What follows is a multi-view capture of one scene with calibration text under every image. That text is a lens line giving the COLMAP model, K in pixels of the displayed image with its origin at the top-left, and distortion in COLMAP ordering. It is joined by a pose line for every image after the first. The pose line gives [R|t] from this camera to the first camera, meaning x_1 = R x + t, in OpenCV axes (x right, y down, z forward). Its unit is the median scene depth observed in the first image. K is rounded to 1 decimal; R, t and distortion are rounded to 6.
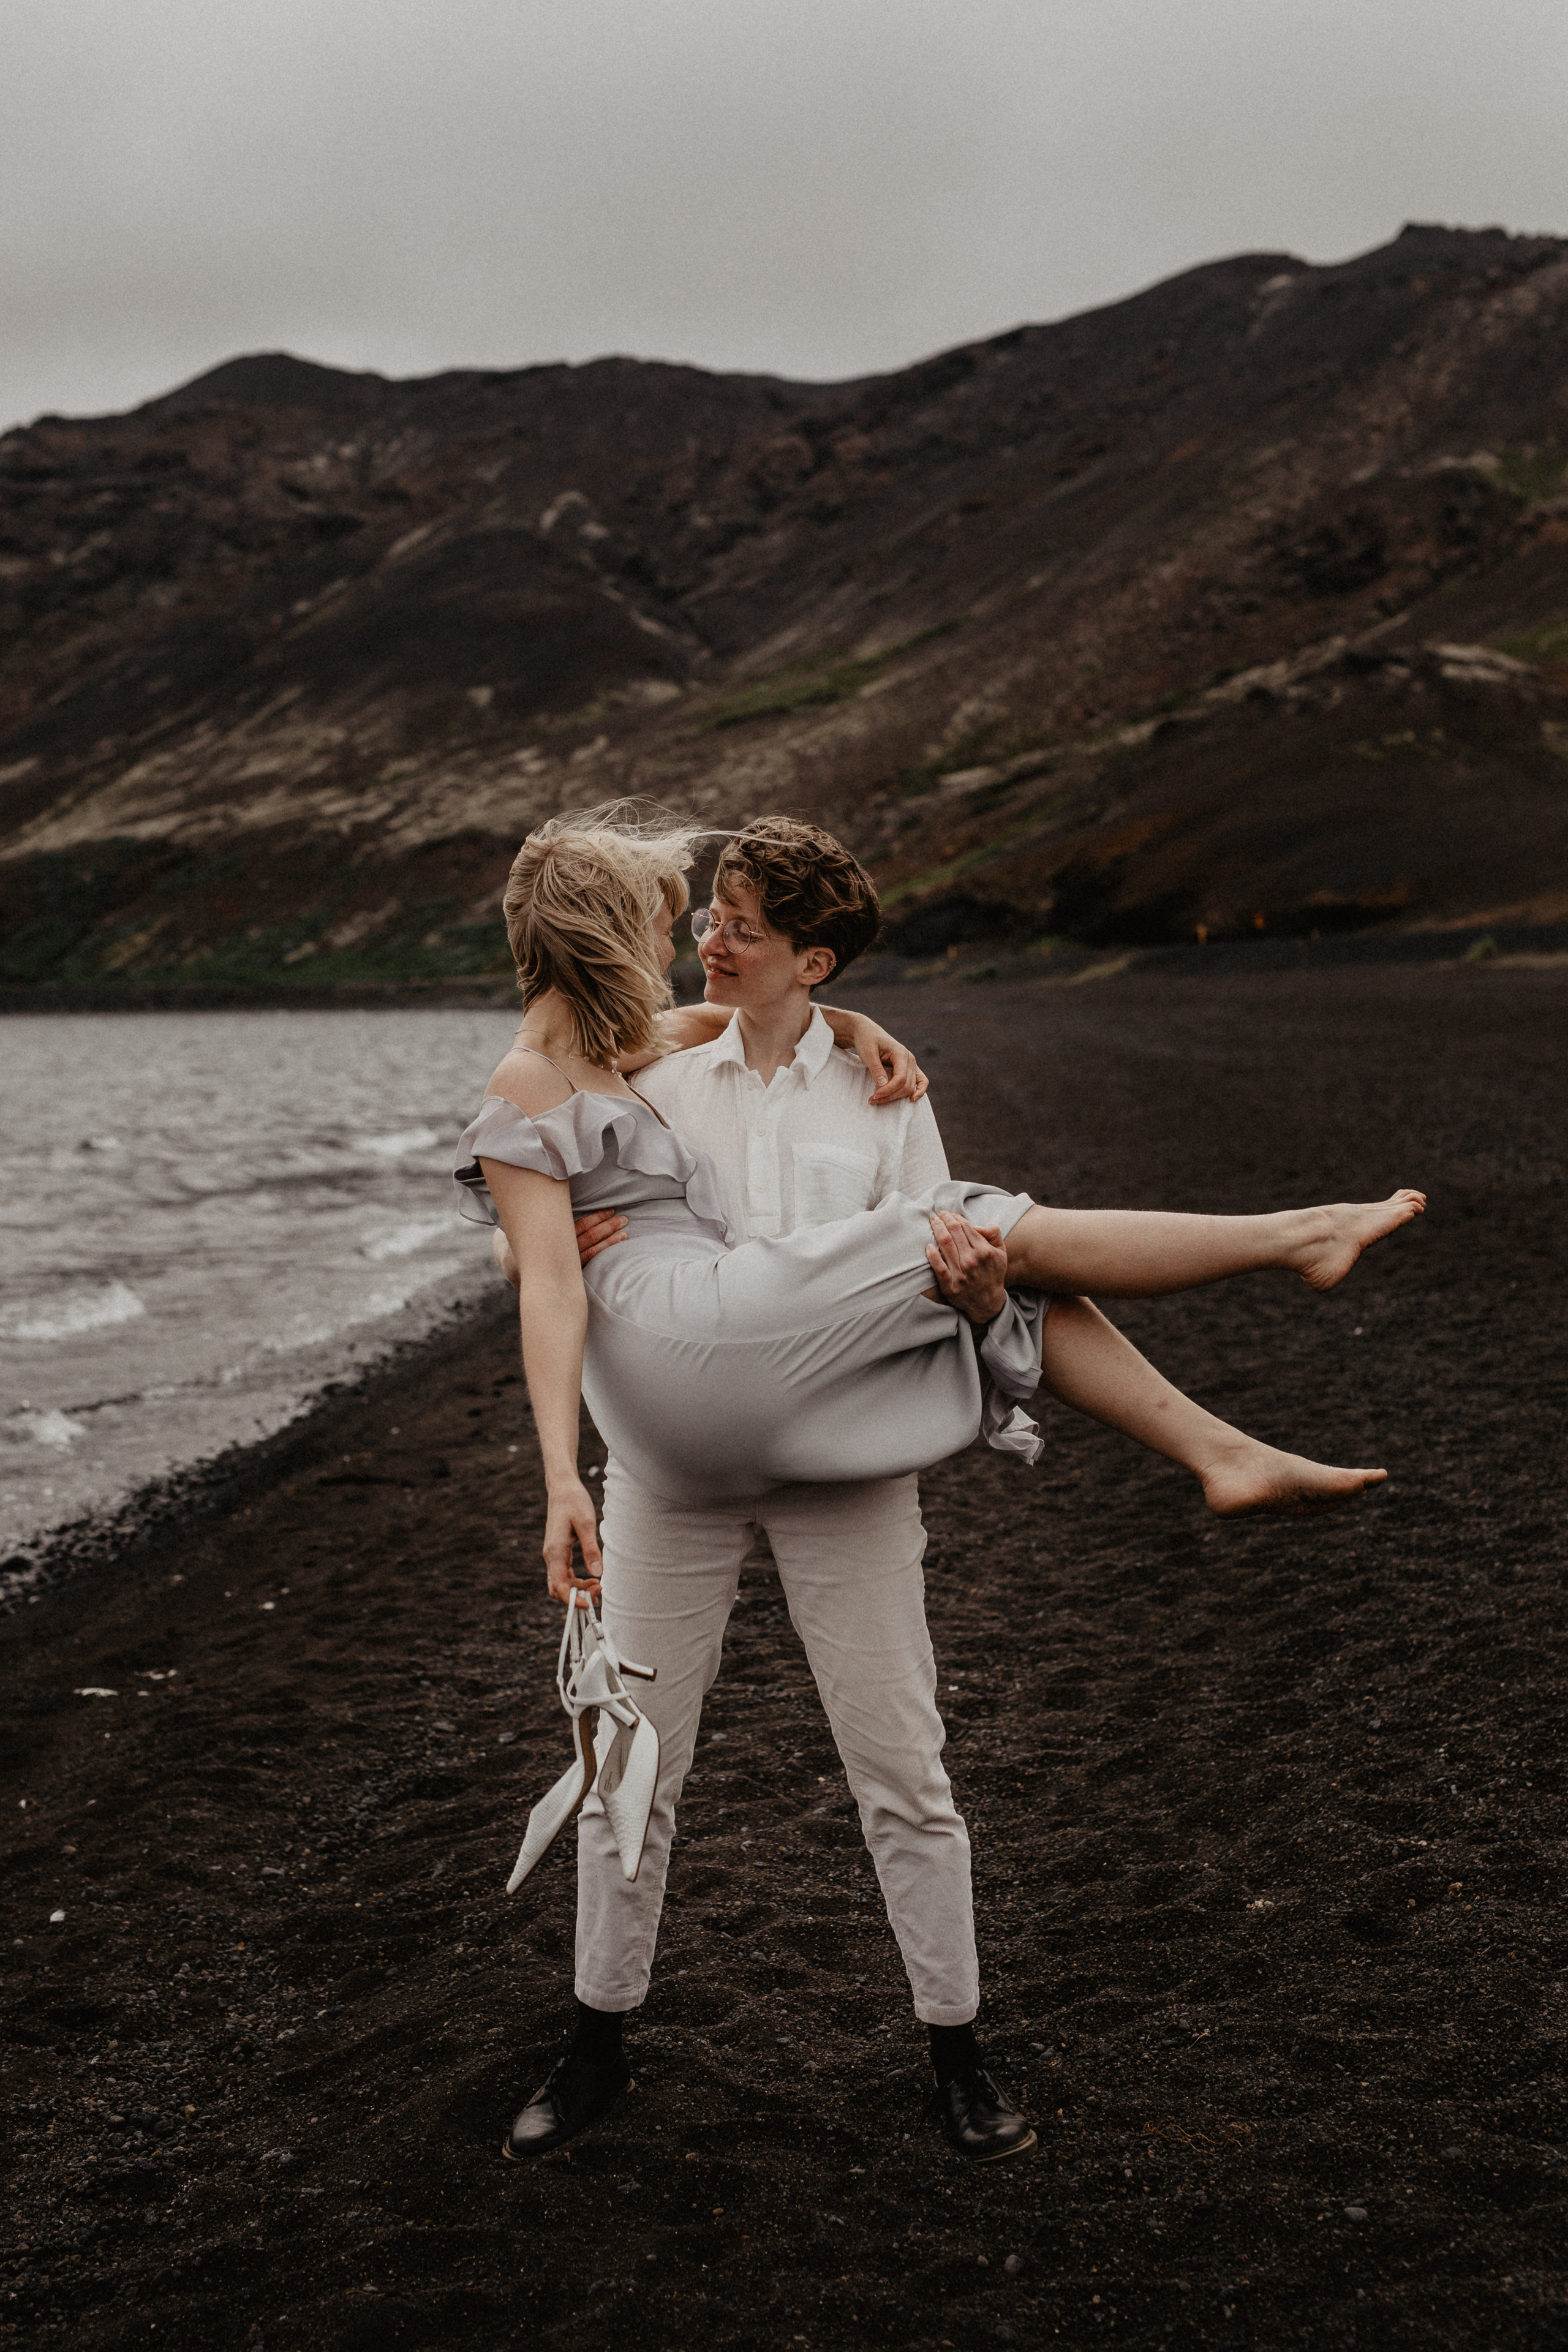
lens RADIAL K [[3433.0, 0, 784.0], [0, 3433.0, 1176.0], [0, 0, 1]] dist [-0.002258, 0.023247]
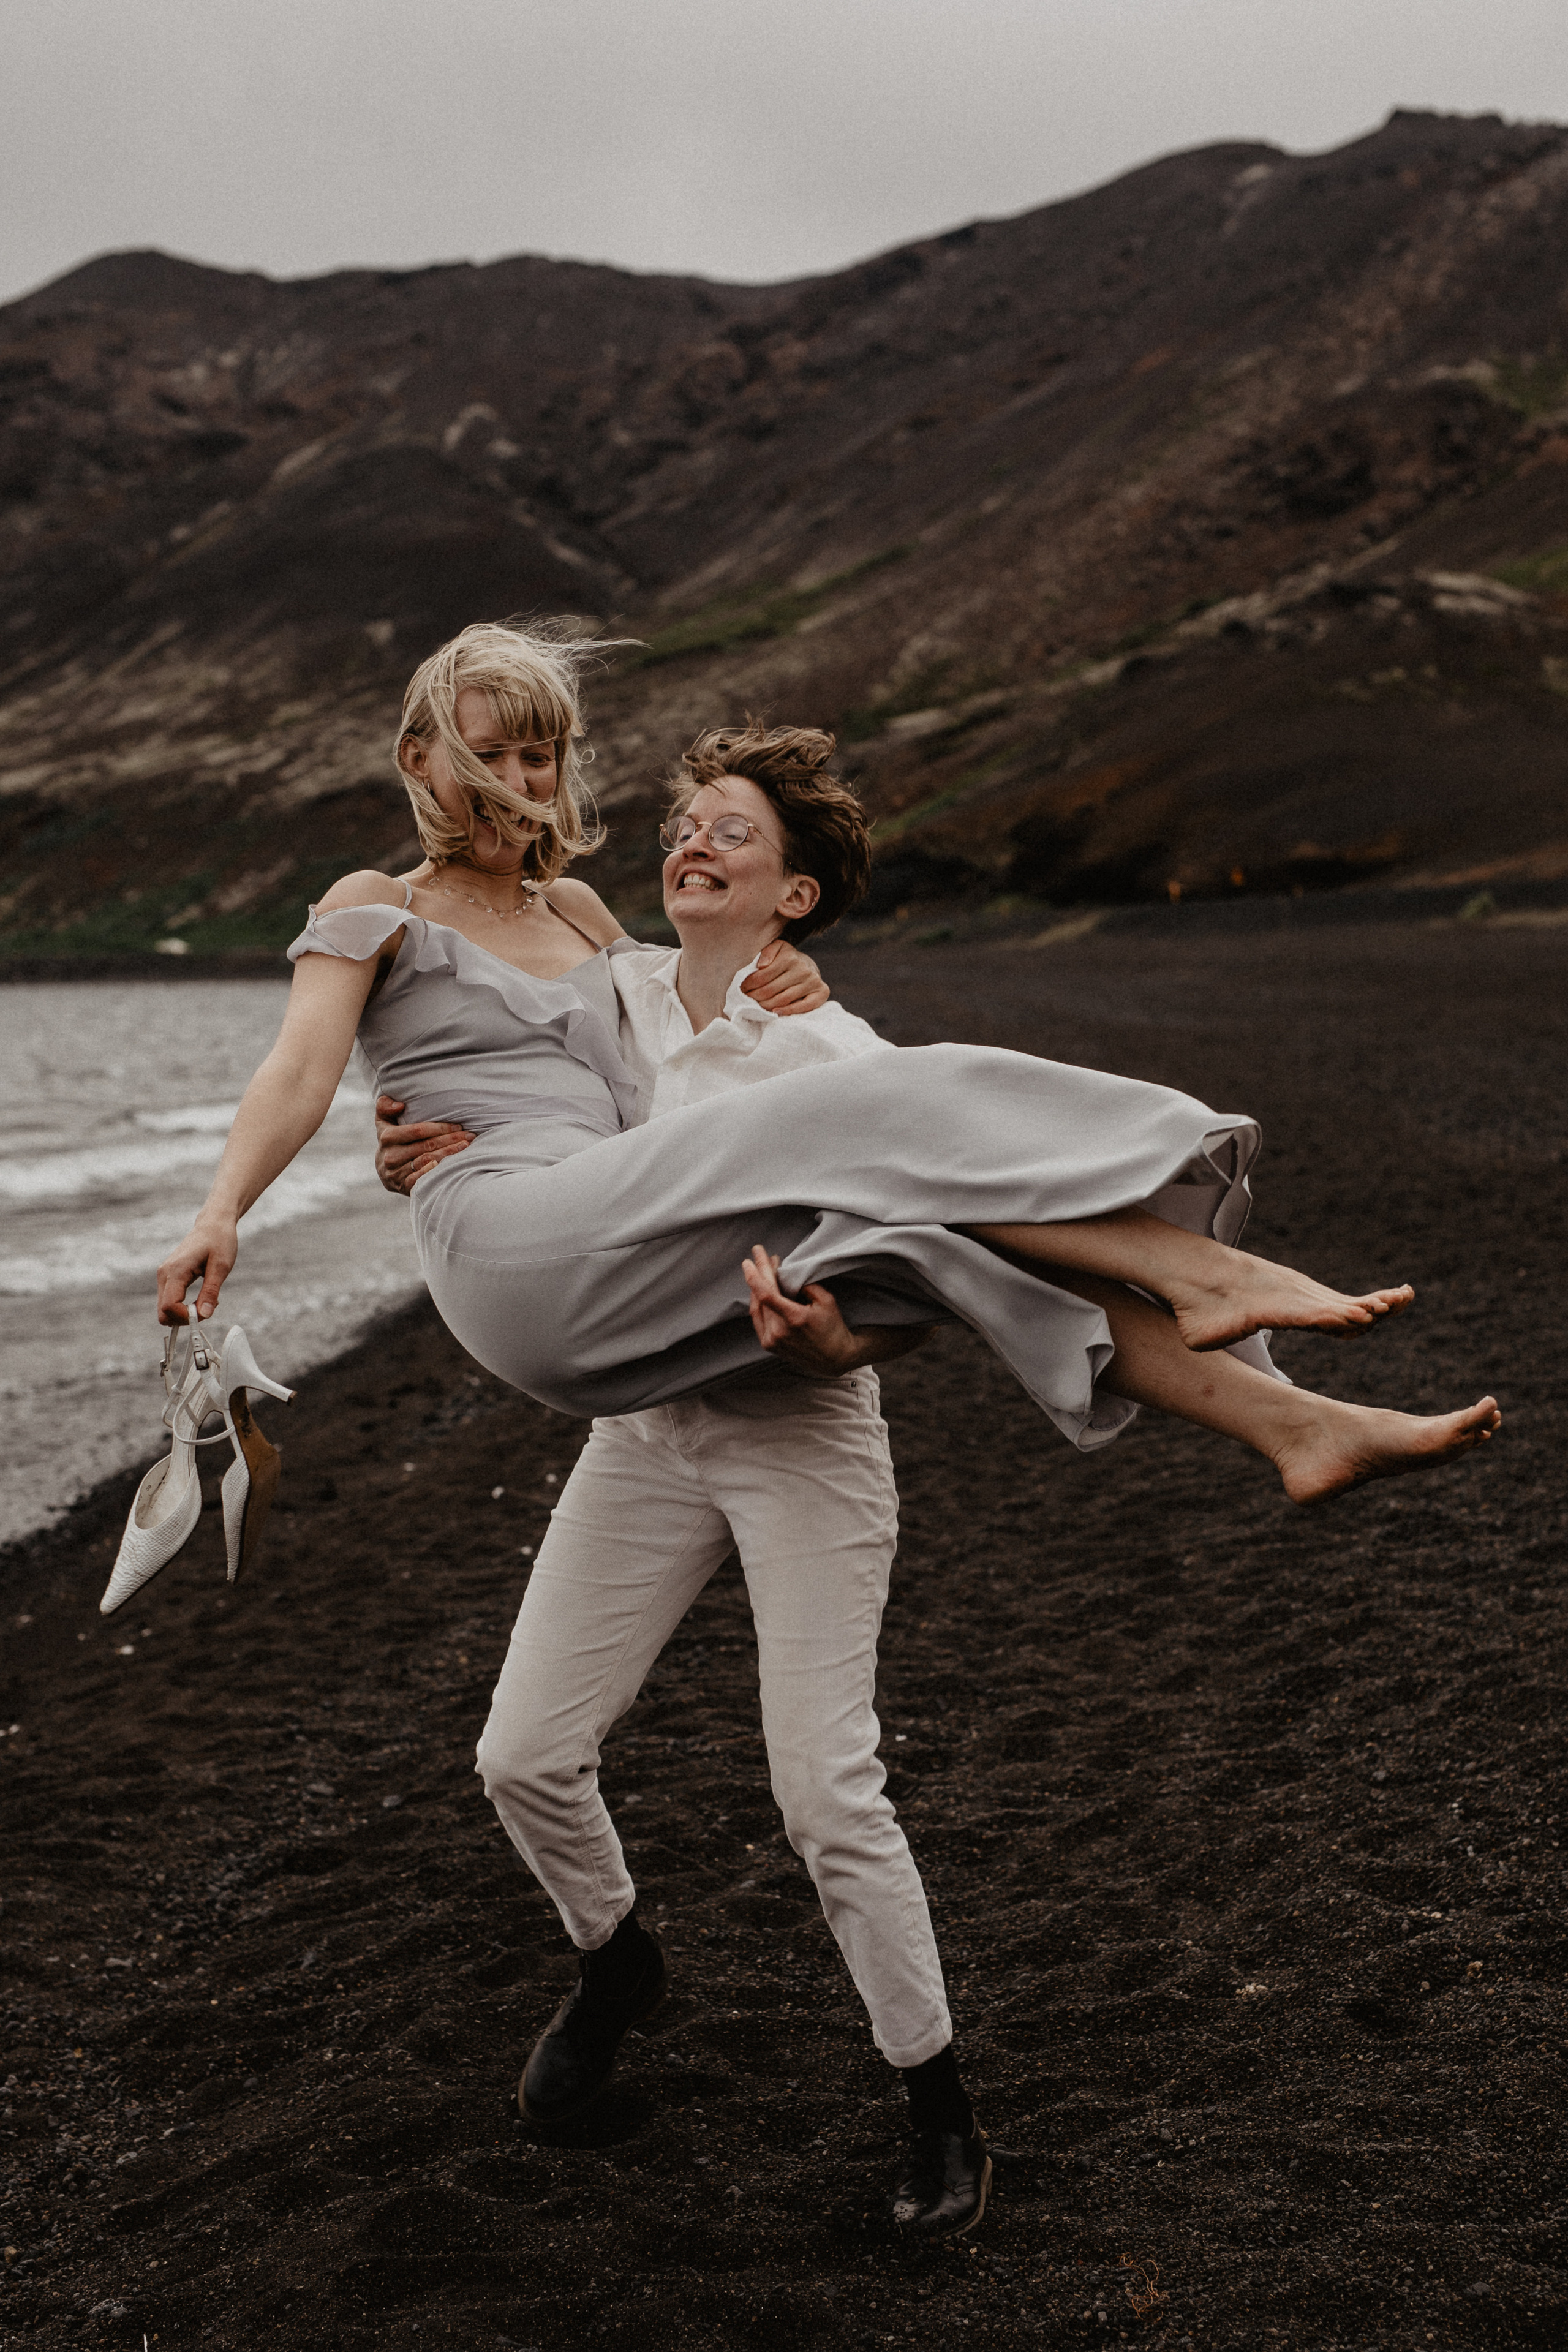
lens RADIAL K [[3738.7, 0, 869.9], [0, 3738.7, 1292.2], [0, 0, 1]] dist [-0.002565, 0.032216]
pose [[0.999185, -0.009148, 0.039311, 0.004577], [0.007747, 0.999335, 0.035627, 0.000721], [-0.039611, -0.035294, 0.998592, 0.045857]]
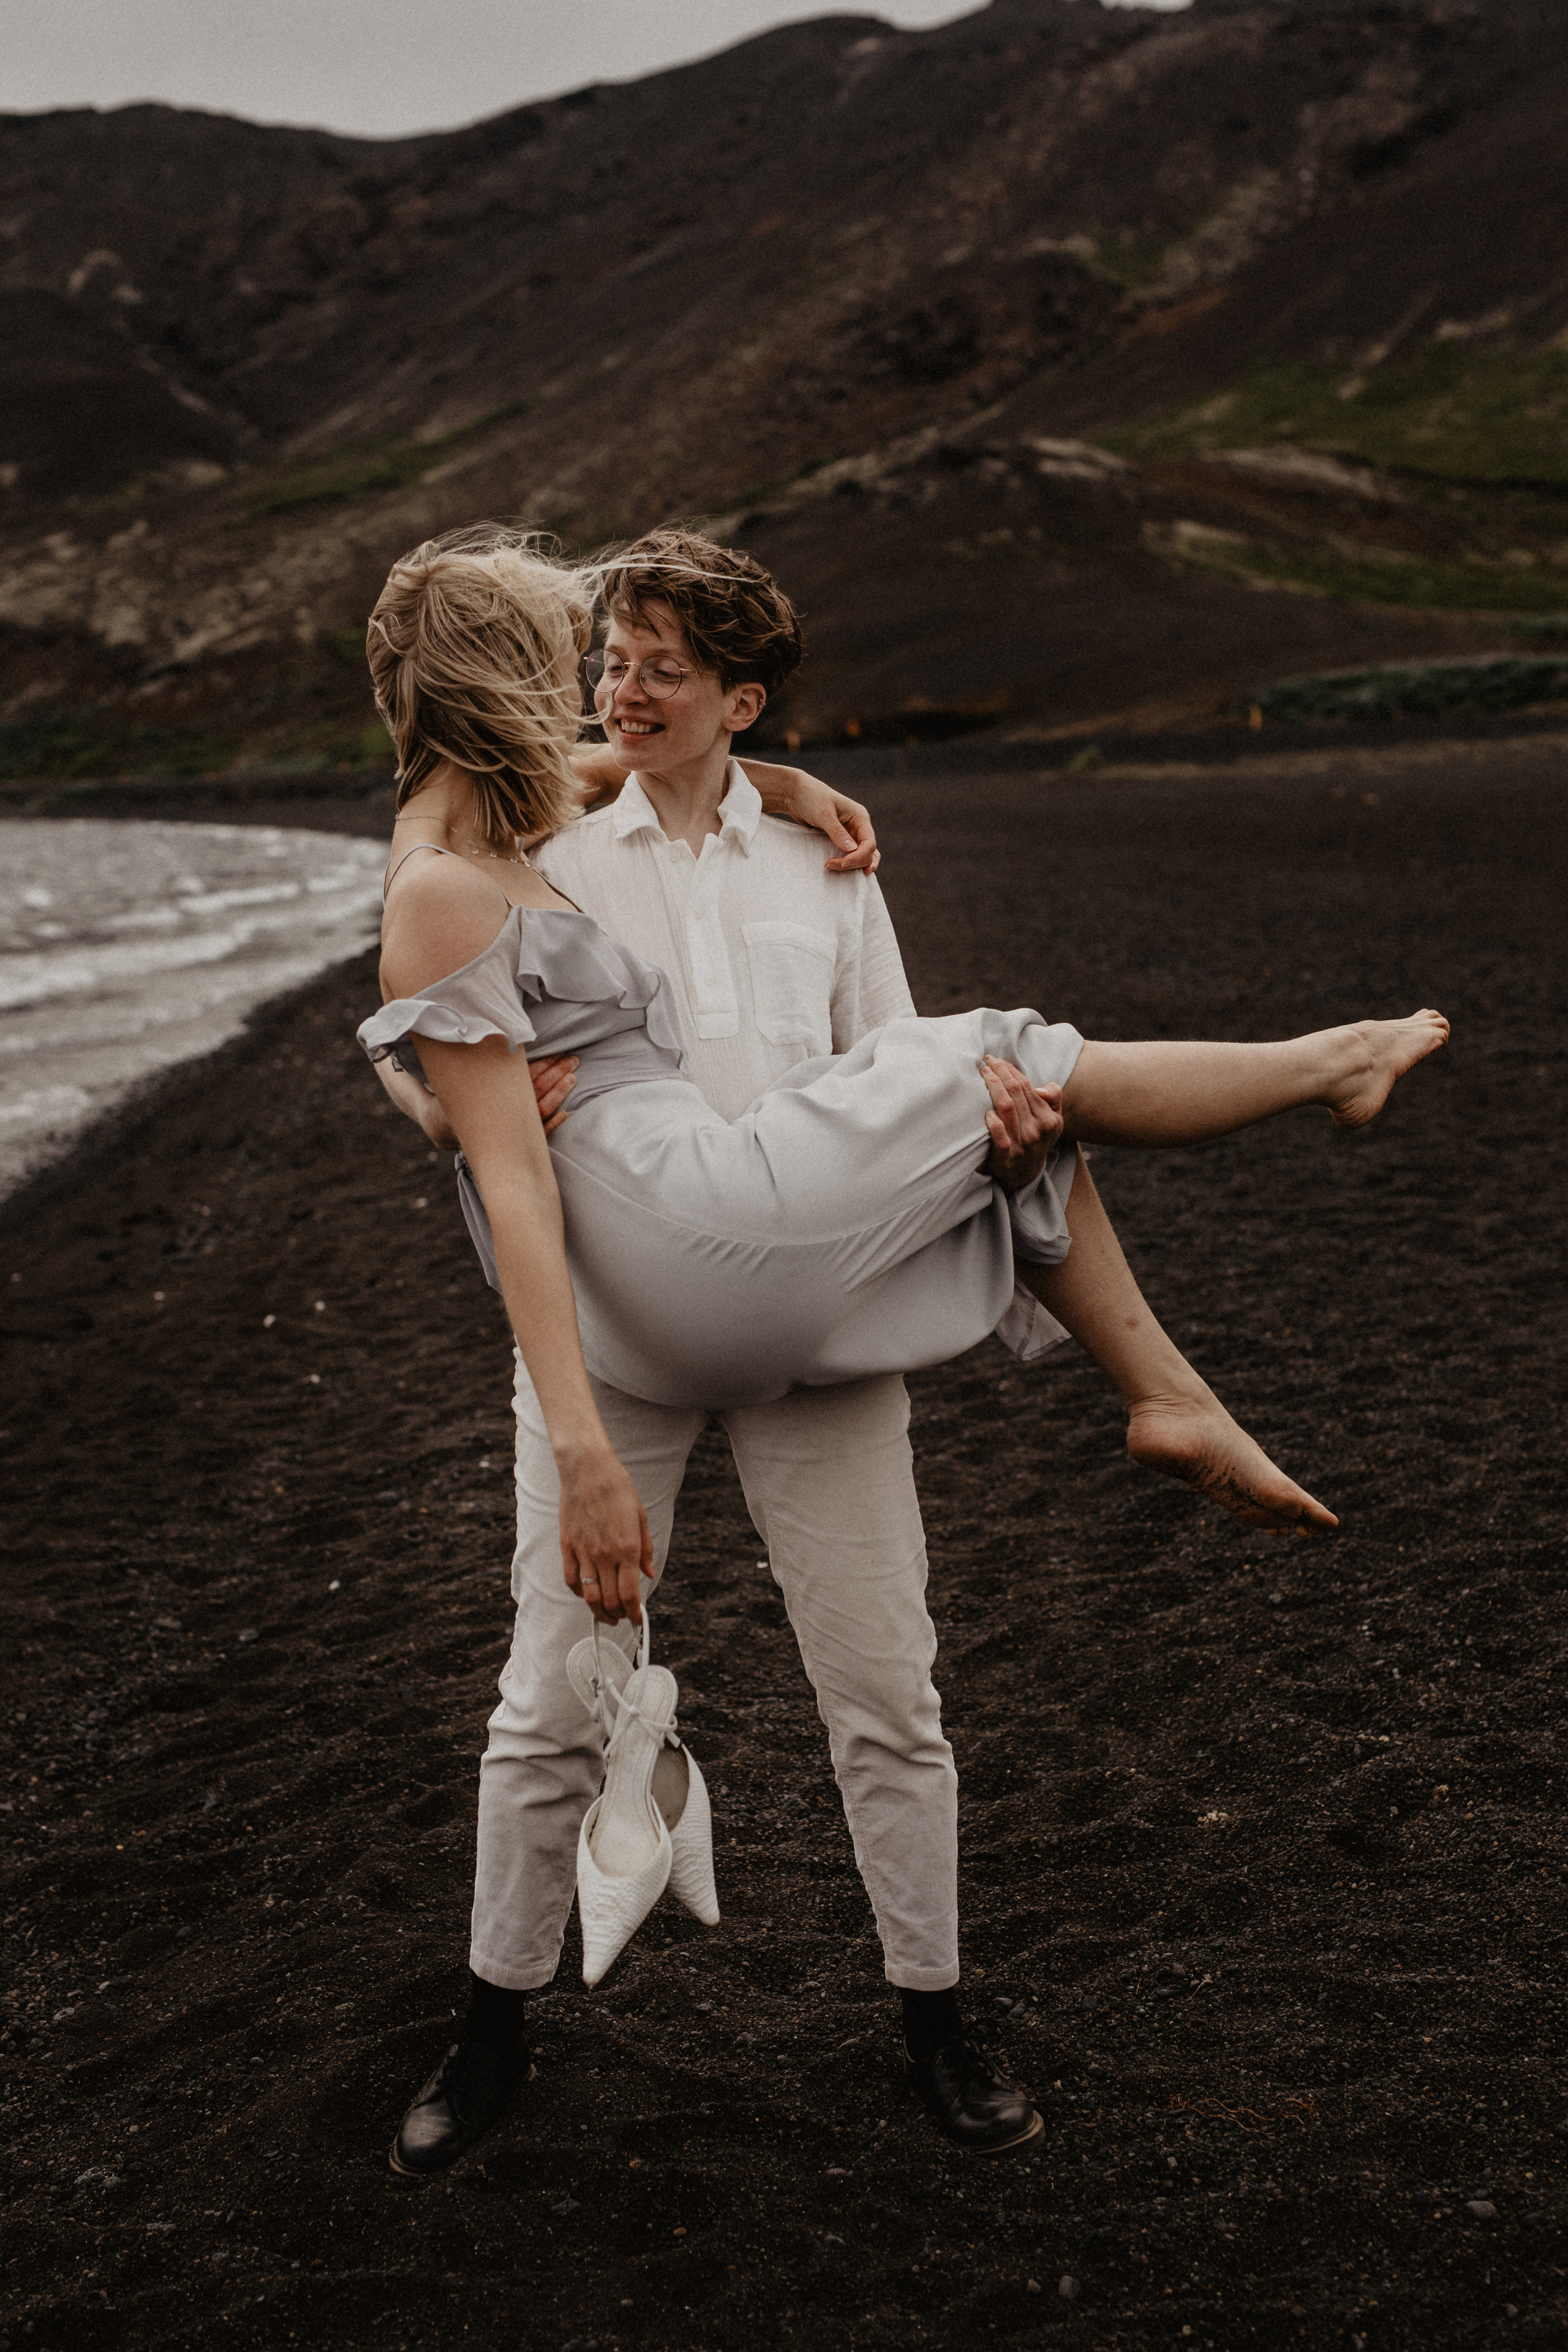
lens RADIAL K [[3596.9, 0, 852.2], [0, 3596.9, 1223.1], [0, 0, 1]] dist [-0.000493, 0.009198]
pose [[0.989603, -0.010665, 0.143430, -0.057043], [0.001767, 0.998073, 0.062021, 0.005421], [-0.143815, -0.061122, 0.987715, 0.095071]]
